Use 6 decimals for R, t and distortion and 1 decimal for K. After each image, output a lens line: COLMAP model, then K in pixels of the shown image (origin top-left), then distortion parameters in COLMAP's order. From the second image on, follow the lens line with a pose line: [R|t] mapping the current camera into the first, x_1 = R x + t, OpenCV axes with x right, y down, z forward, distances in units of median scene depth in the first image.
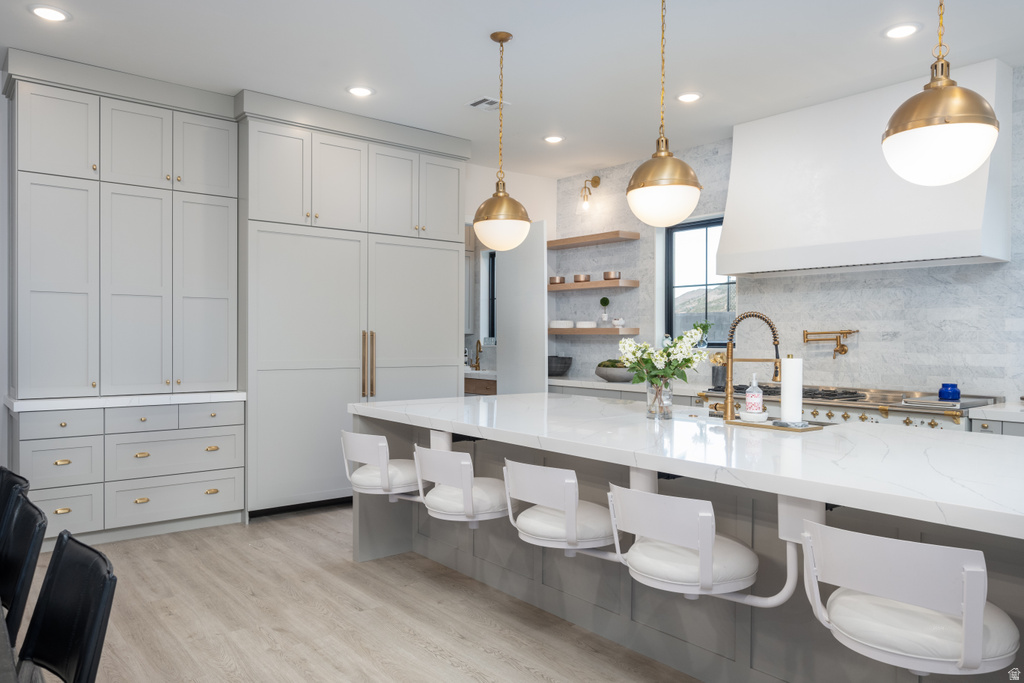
lens RADIAL K [[707.6, 0, 513.5], [0, 707.6, 345.5], [0, 0, 1]] dist [0.001306, -0.000543]
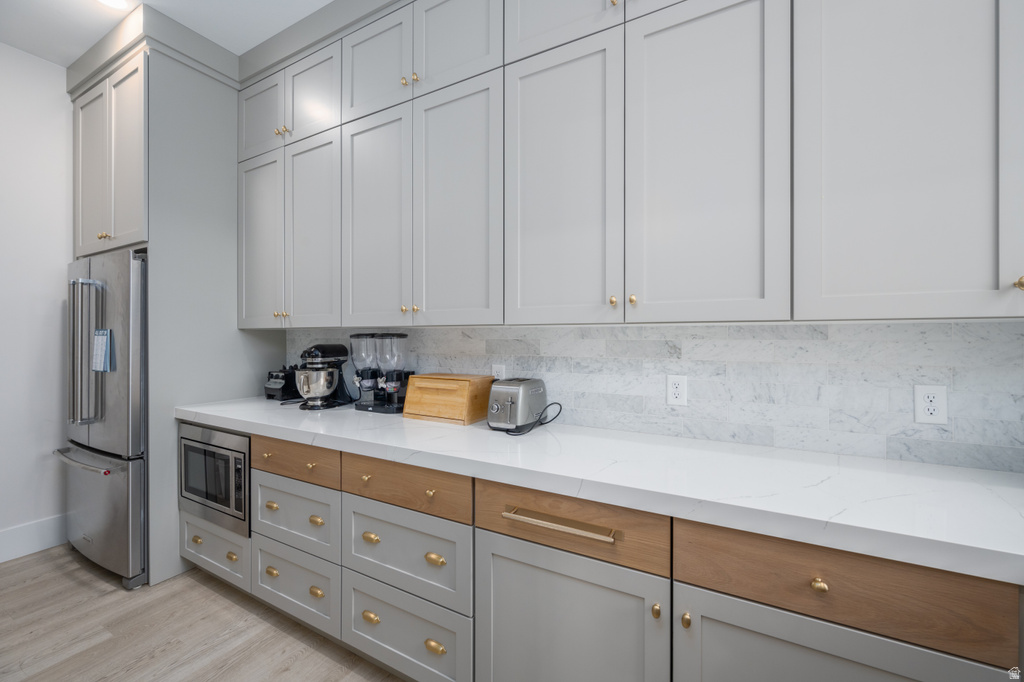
lens RADIAL K [[412.7, 0, 518.8], [0, 412.7, 333.7], [0, 0, 1]] dist [-0.002368, 0.000663]
pose [[0.382320, -0.005735, -0.924012, 0.139911], [-0.007493, 0.999929, -0.009306, -0.012123], [0.924000, 0.010481, 0.382250, 1.109179]]
